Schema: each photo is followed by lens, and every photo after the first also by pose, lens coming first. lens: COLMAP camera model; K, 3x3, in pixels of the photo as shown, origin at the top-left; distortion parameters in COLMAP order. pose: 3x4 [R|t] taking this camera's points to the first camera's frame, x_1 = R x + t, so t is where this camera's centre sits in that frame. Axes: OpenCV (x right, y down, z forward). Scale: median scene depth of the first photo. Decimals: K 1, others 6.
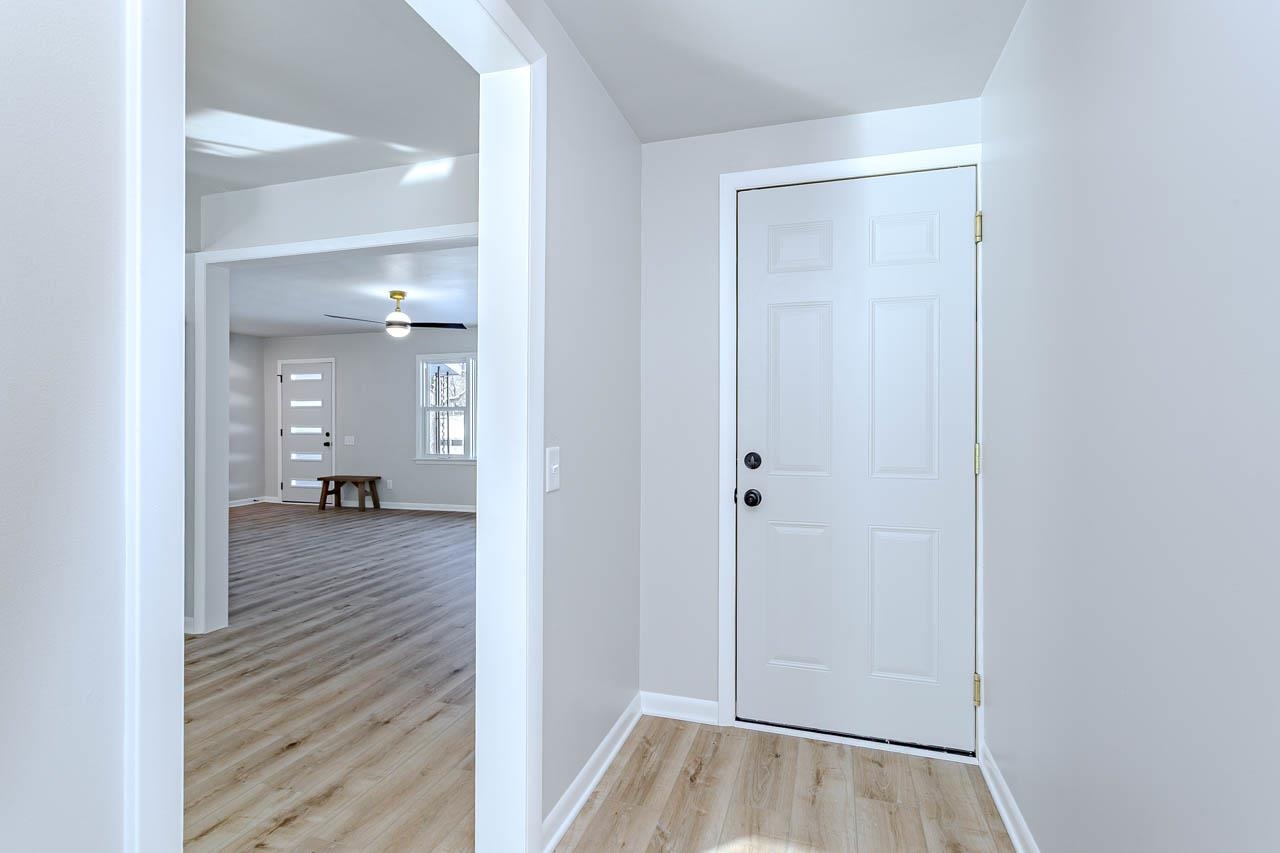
lens RADIAL K [[619.9, 0, 635.8], [0, 619.9, 415.8], [0, 0, 1]] dist [0.001717, 0.001247]
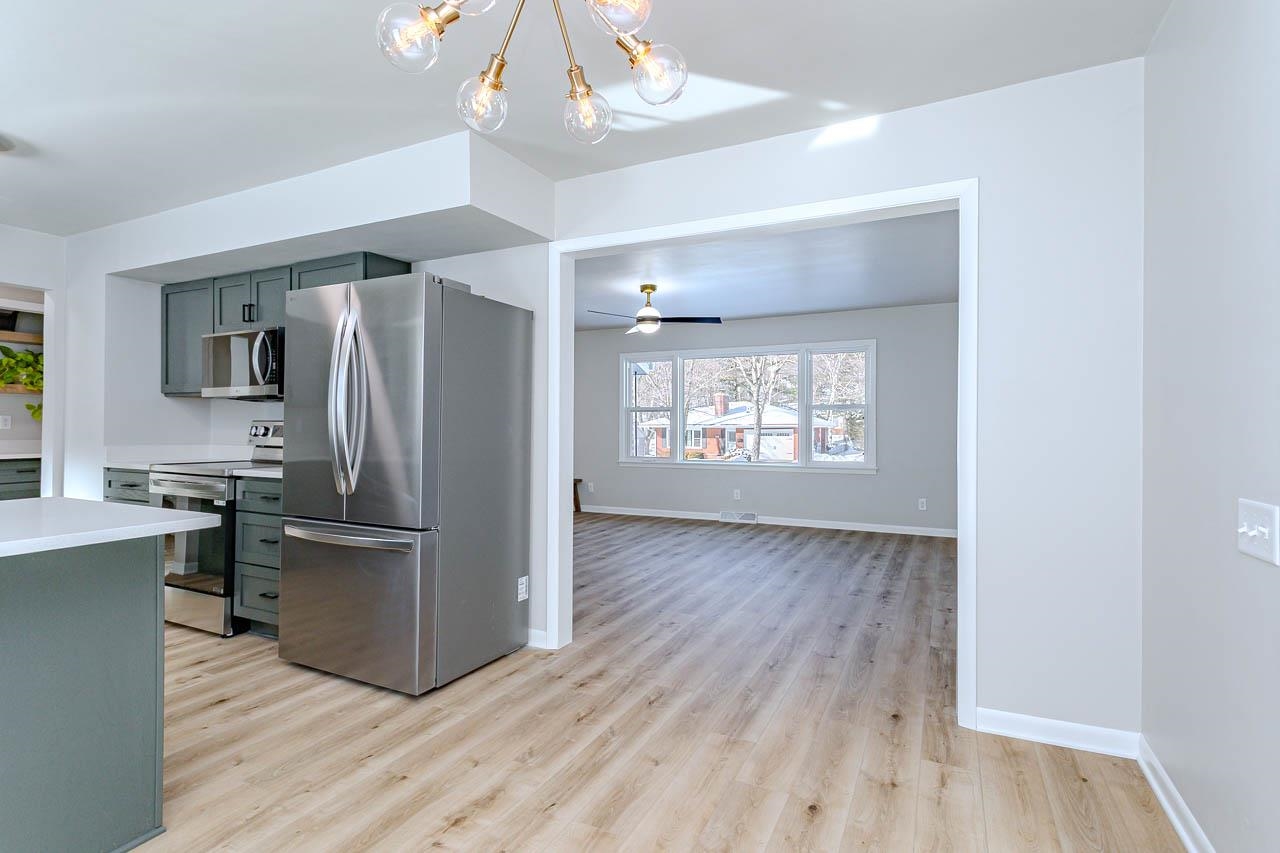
lens RADIAL K [[619.9, 0, 618.4], [0, 619.9, 405.7], [0, 0, 1]] dist [0.001717, 0.001247]
pose [[0.989624, -0.003518, -0.143636, -0.295953], [0.000441, 0.999770, -0.021445, 0.004354], [0.143678, 0.021159, 0.989398, 0.056612]]
